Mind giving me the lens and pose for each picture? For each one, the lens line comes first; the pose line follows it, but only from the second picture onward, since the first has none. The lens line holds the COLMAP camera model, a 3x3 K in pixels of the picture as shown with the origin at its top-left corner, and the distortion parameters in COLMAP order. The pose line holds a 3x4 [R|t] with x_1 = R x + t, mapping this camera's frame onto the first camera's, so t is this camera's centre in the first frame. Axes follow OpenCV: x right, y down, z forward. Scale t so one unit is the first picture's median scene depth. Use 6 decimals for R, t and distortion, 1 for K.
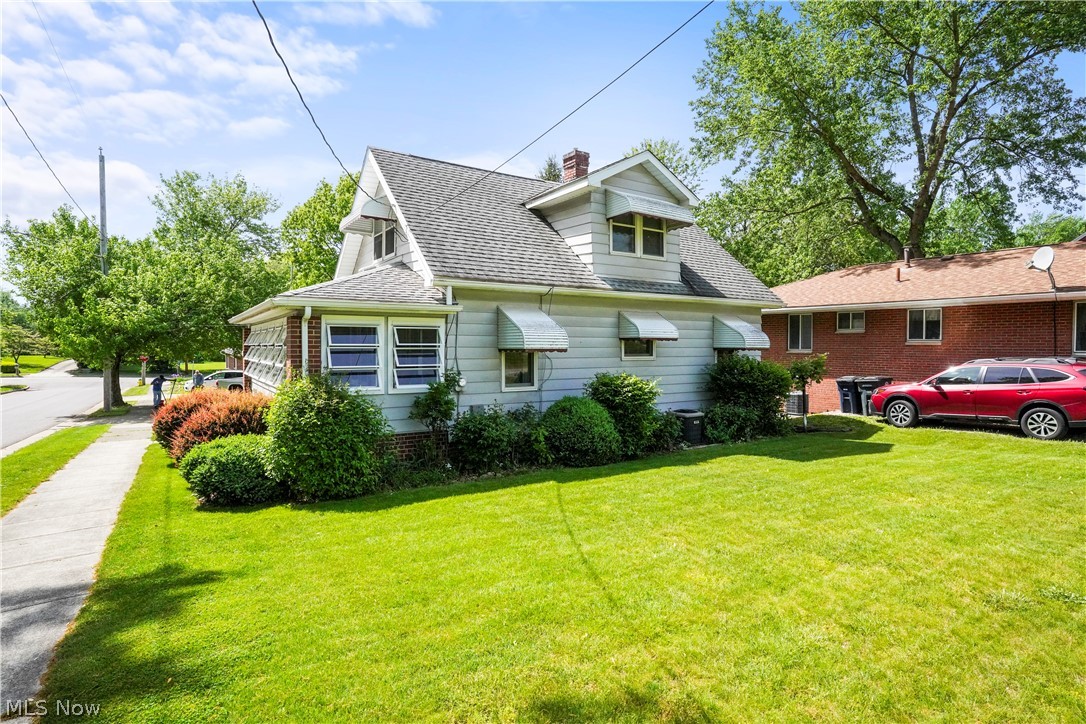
lens RADIAL K [[575.3, 0, 541.2], [0, 575.3, 360.7], [0, 0, 1]] dist [-0.064447, 0.028455]
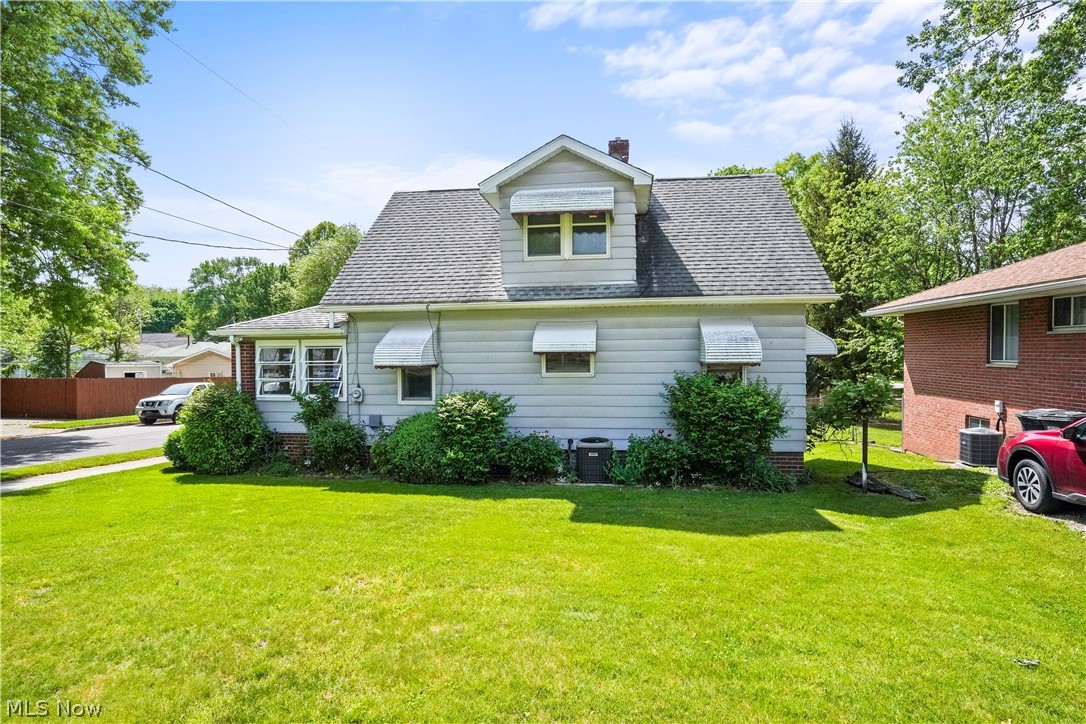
lens RADIAL K [[575.3, 0, 526.2], [0, 575.3, 378.2], [0, 0, 1]] dist [-0.064447, 0.028455]
pose [[0.734078, 0.018861, -0.678803, 0.726572], [-0.007202, 0.999774, 0.019990, -0.016476], [0.679027, -0.009785, 0.734048, 0.319414]]
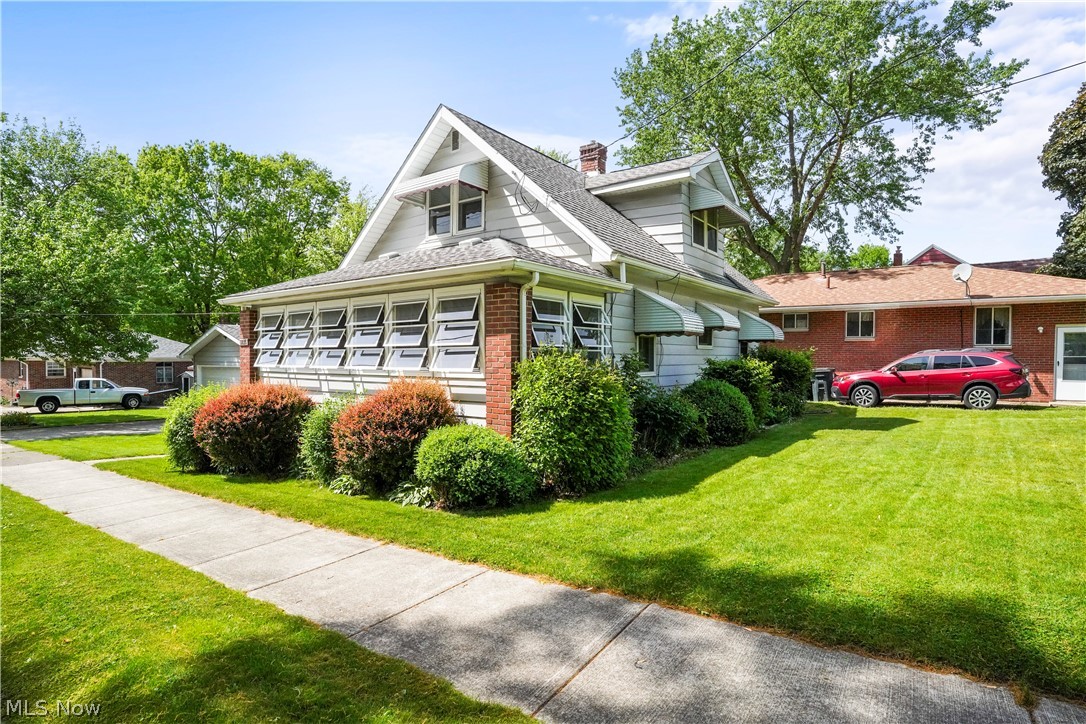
lens RADIAL K [[575.3, 0, 546.0], [0, 575.3, 368.3], [0, 0, 1]] dist [-0.064447, 0.028455]
pose [[0.935305, -0.007391, 0.353765, -0.479058], [0.009489, 0.999946, -0.004196, 0.036707], [-0.353715, 0.007282, 0.935325, 0.124310]]
